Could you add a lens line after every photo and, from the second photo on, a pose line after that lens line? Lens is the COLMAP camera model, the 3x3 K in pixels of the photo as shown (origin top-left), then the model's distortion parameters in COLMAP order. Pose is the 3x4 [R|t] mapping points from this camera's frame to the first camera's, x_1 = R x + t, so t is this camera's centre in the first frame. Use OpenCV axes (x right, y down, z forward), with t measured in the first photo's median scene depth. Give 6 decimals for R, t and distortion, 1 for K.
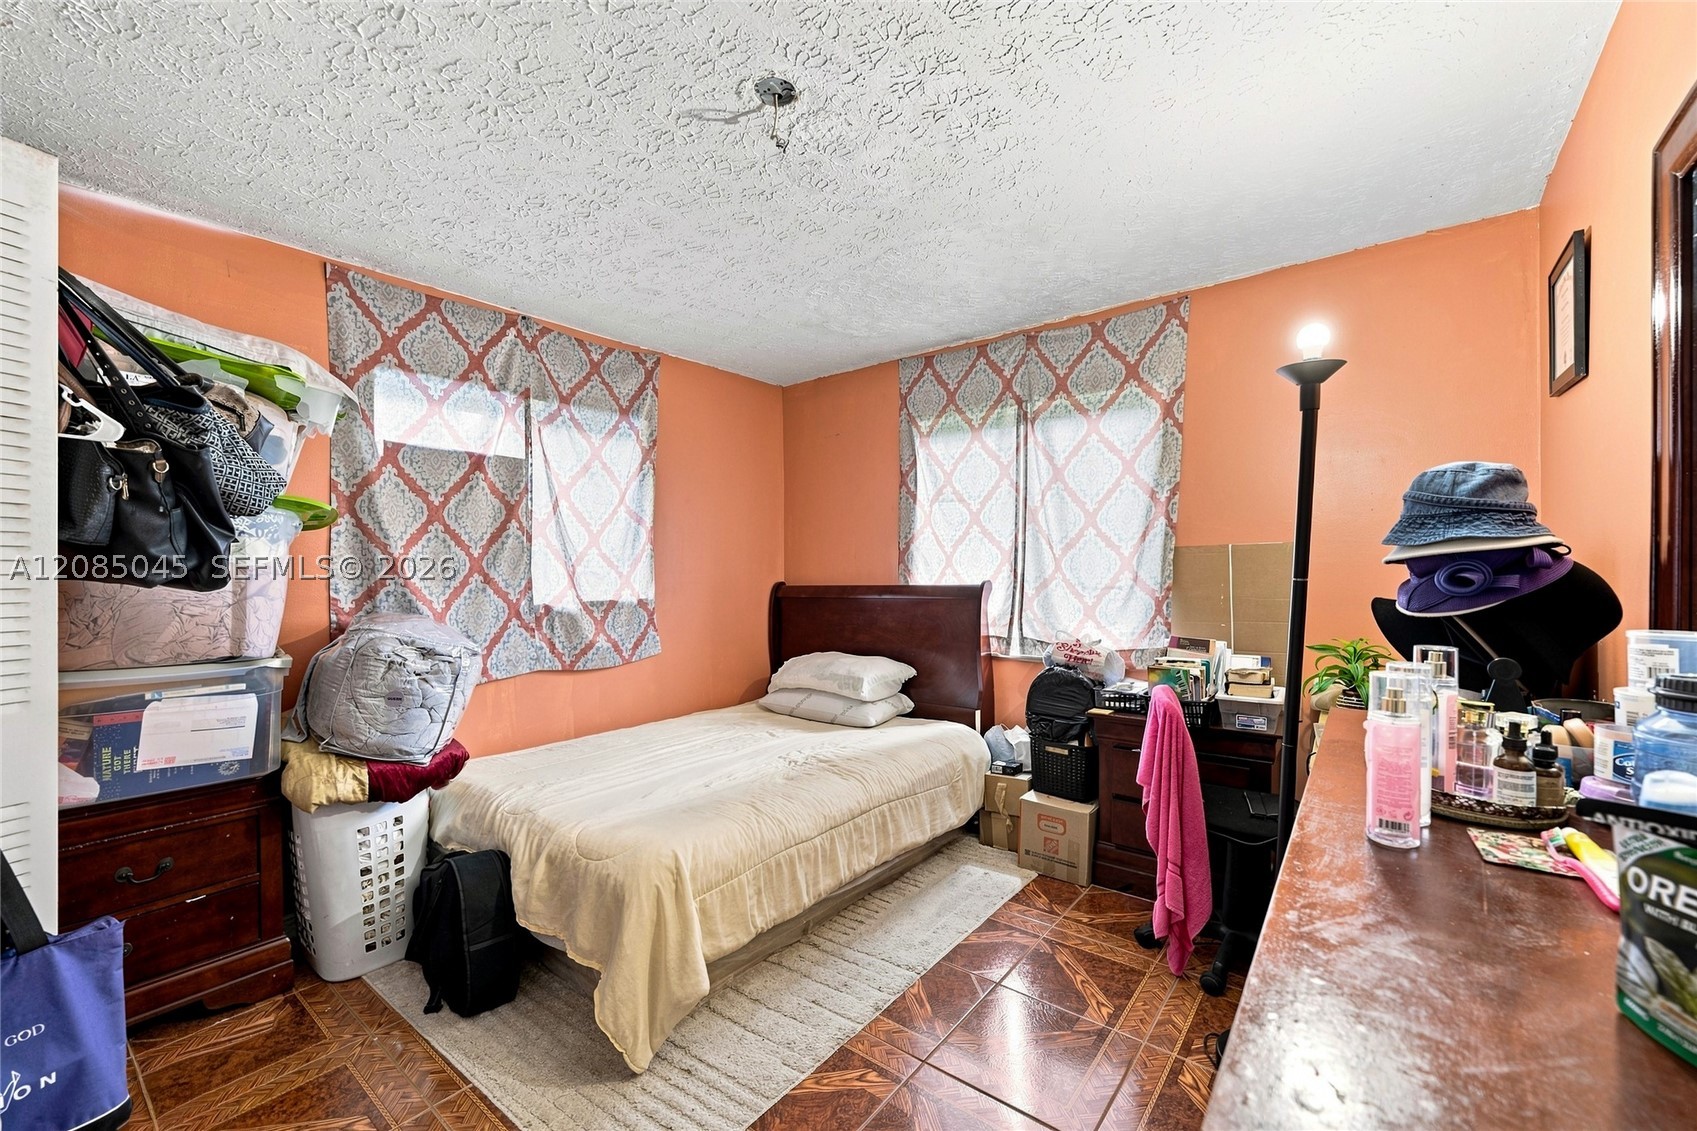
lens RADIAL K [[689.4, 0, 848.5], [0, 689.4, 565.5], [0, 0, 1]] dist [-0.000715, 0.000120]
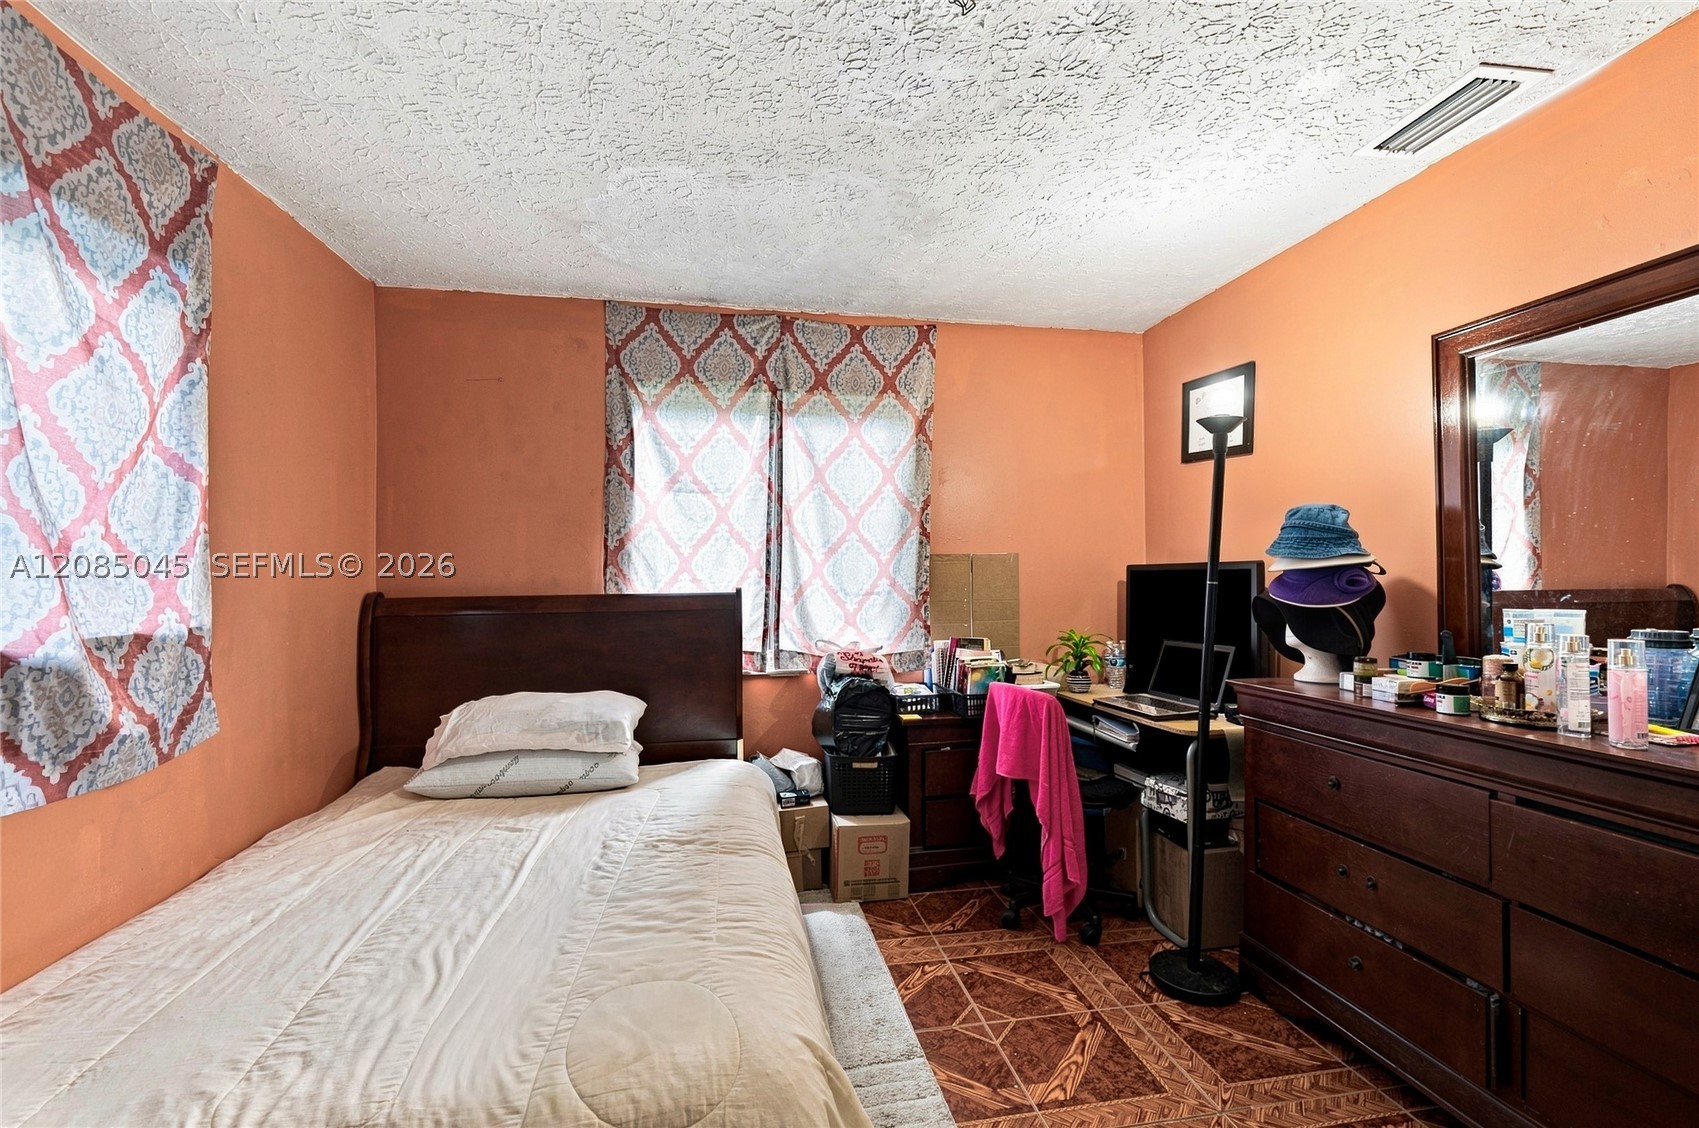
lens RADIAL K [[720.5, 0, 849.5], [0, 720.5, 564.0], [0, 0, 1]] dist [-0.000142, -0.000554]
pose [[0.660526, 0.018333, 0.750579, -0.405306], [-0.008034, 0.999817, -0.017350, 0.007114], [-0.750760, 0.005430, 0.660553, 0.315760]]
